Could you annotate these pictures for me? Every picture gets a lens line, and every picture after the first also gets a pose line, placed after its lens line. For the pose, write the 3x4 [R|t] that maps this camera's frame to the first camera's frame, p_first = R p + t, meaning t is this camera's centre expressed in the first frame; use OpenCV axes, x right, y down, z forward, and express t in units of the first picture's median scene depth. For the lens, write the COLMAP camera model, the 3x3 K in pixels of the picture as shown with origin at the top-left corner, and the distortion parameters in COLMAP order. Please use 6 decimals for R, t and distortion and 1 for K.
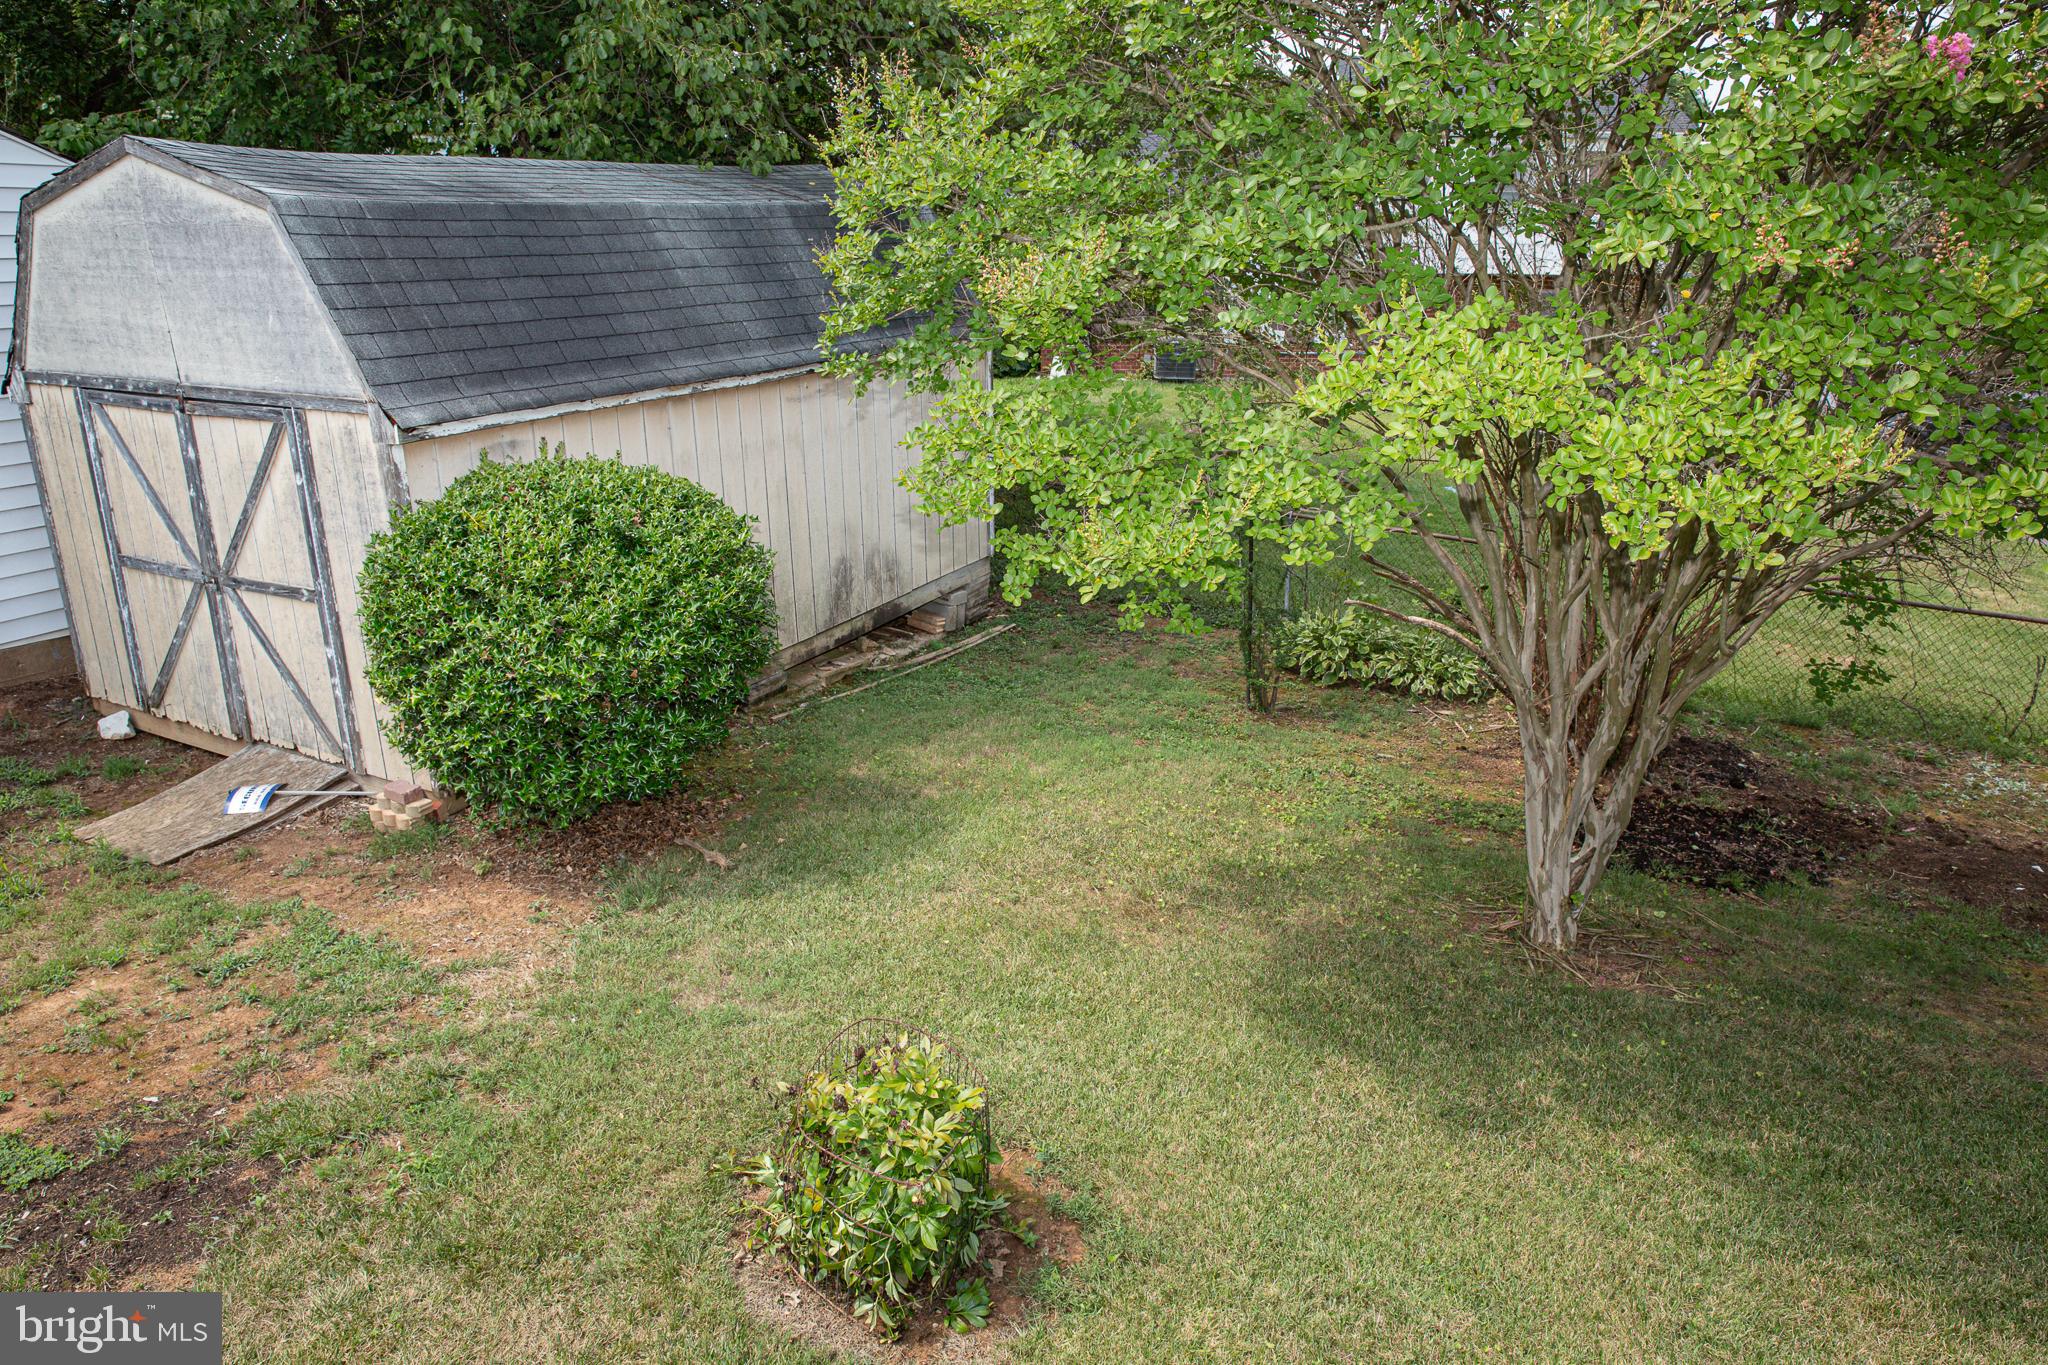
lens RADIAL K [[1402.2, 0, 1030.8], [0, 1402.2, 698.2], [0, 0, 1]] dist [-0.079404, 0.058866]
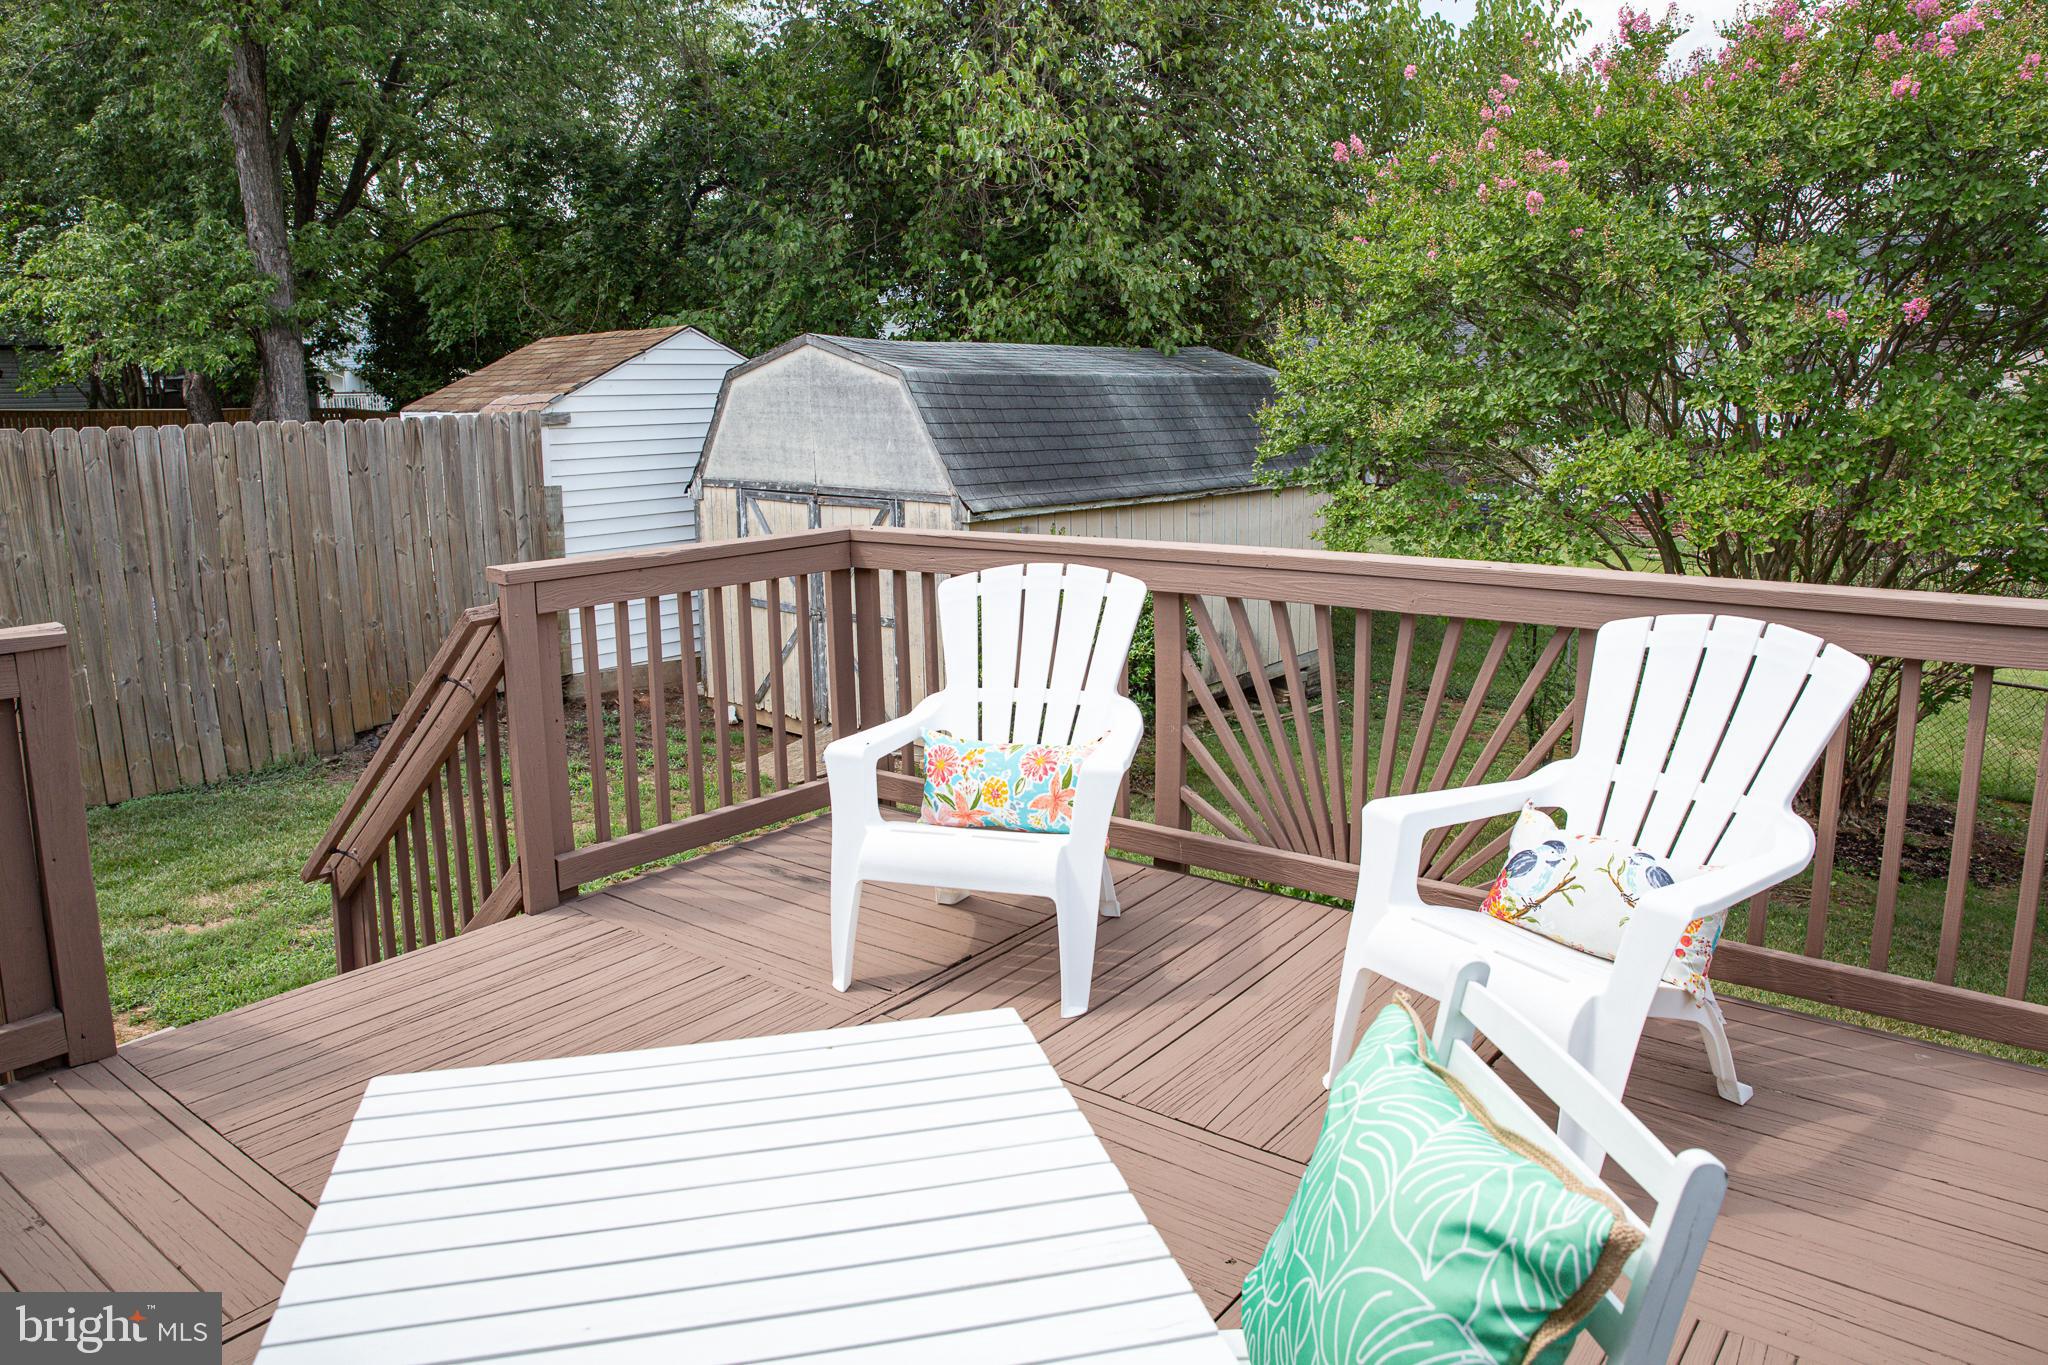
lens RADIAL K [[1402.2, 0, 1036.3], [0, 1402.2, 674.6], [0, 0, 1]] dist [-0.079404, 0.058866]
pose [[0.977324, 0.042761, -0.207385, -0.036685], [-0.068922, 0.990304, -0.120612, 0.152922], [0.200216, 0.132170, 0.970796, -0.449589]]
